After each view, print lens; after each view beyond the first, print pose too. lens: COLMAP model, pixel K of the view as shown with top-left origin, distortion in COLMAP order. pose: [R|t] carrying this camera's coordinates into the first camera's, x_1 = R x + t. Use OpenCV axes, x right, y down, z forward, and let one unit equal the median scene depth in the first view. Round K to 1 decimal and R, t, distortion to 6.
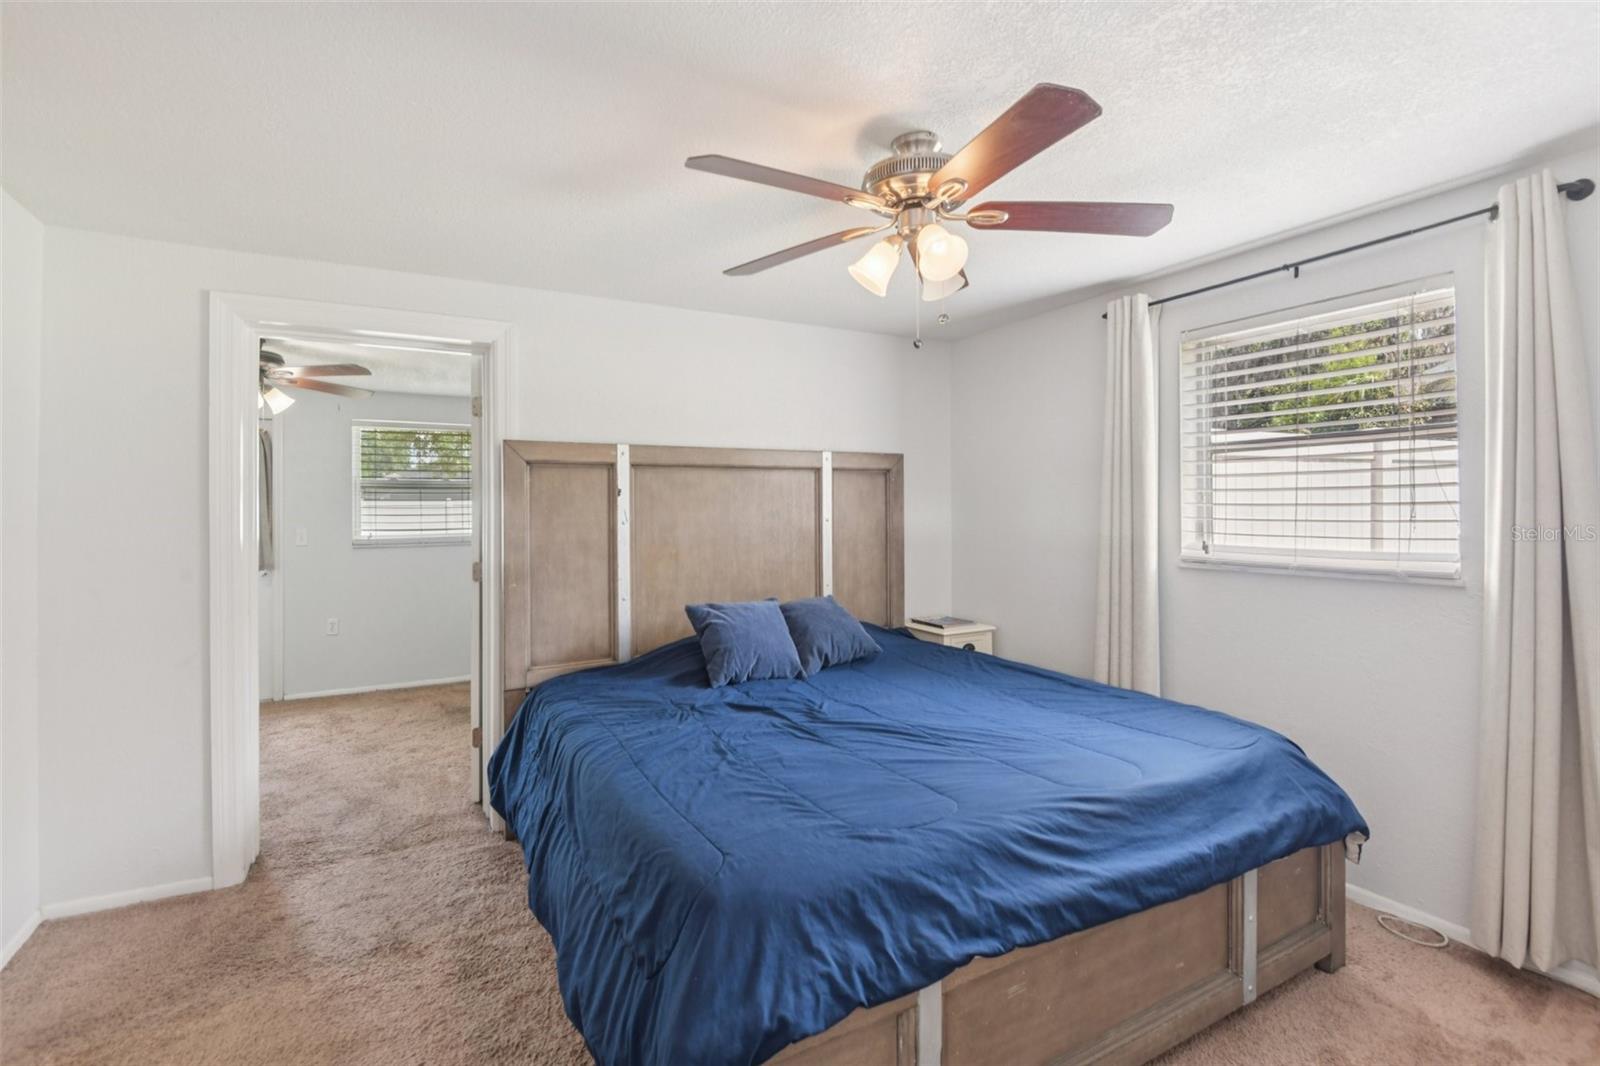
lens RADIAL K [[757.8, 0, 798.0], [0, 757.8, 520.2], [0, 0, 1]] dist [0.002427, -0.001898]
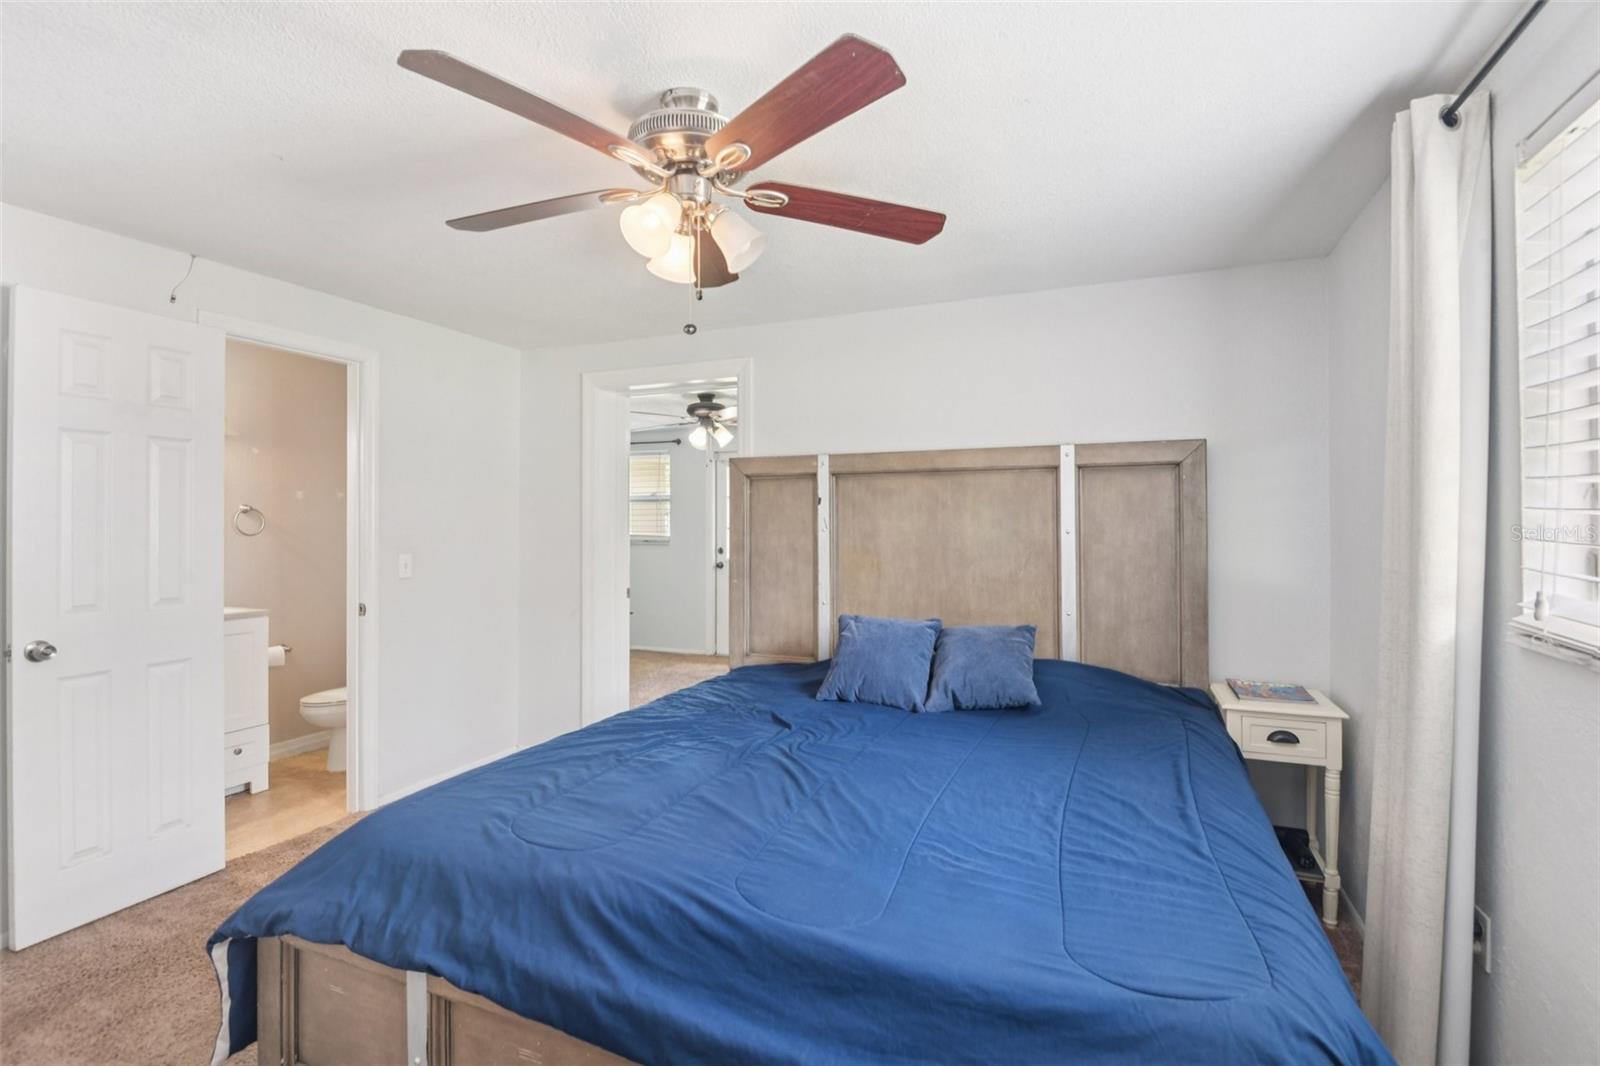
lens RADIAL K [[757.8, 0, 796.6], [0, 757.8, 525.8], [0, 0, 1]] dist [0.002427, -0.001898]
pose [[0.599427, 0.015162, -0.800286, 0.587083], [-0.012562, 0.999876, 0.009534, -0.012181], [0.800331, 0.004338, 0.599543, 0.348899]]
